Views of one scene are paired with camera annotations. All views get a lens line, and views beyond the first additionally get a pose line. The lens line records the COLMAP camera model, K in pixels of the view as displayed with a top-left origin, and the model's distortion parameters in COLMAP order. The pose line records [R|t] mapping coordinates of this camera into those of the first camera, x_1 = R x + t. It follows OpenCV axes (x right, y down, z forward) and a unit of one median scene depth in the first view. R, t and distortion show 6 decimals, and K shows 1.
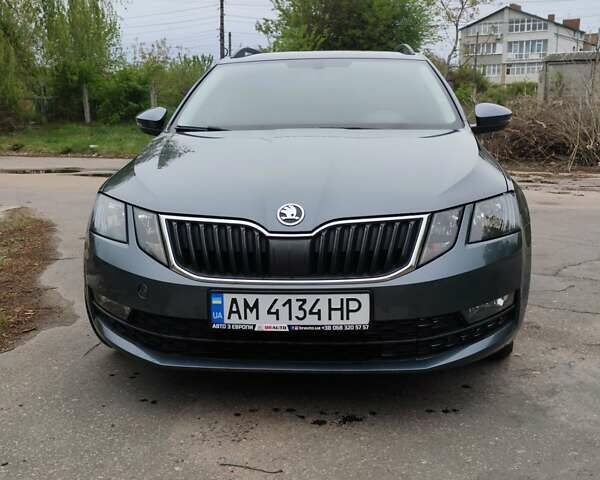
lens RADIAL K [[722.7, 0, 250.7], [0, 722.7, 197.8], [0, 0, 1]] dist [0.015386, -0.006344]
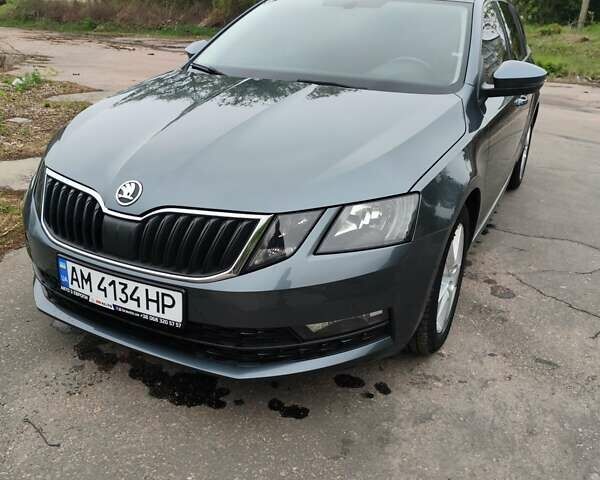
lens RADIAL K [[541.6, 0, 300.1], [0, 541.6, 216.3], [0, 0, 1]] dist [0.017341, -0.011919]
pose [[0.934551, 0.166821, -0.314300, 0.497552], [-0.085889, 0.962931, 0.255708, -0.149447], [0.345307, -0.211977, 0.914237, 0.432256]]
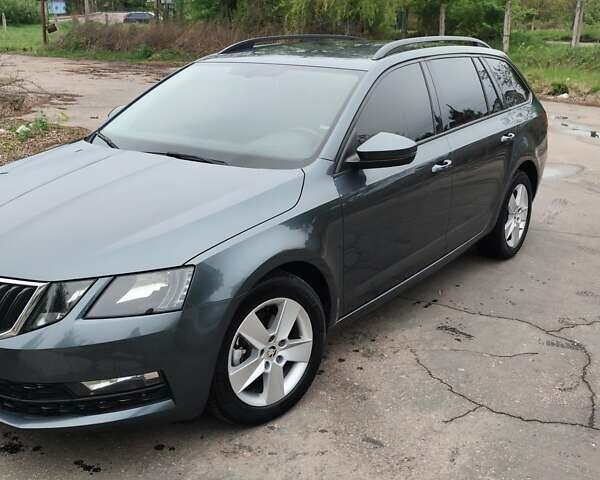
lens RADIAL K [[726.9, 0, 342.5], [0, 726.9, 206.3], [0, 0, 1]] dist [0.023456, 0.042086]
pose [[0.871778, 0.142981, -0.468571, 1.099760], [-0.072003, 0.983470, 0.166138, -0.290783], [0.484580, -0.111097, 0.867663, 0.336528]]
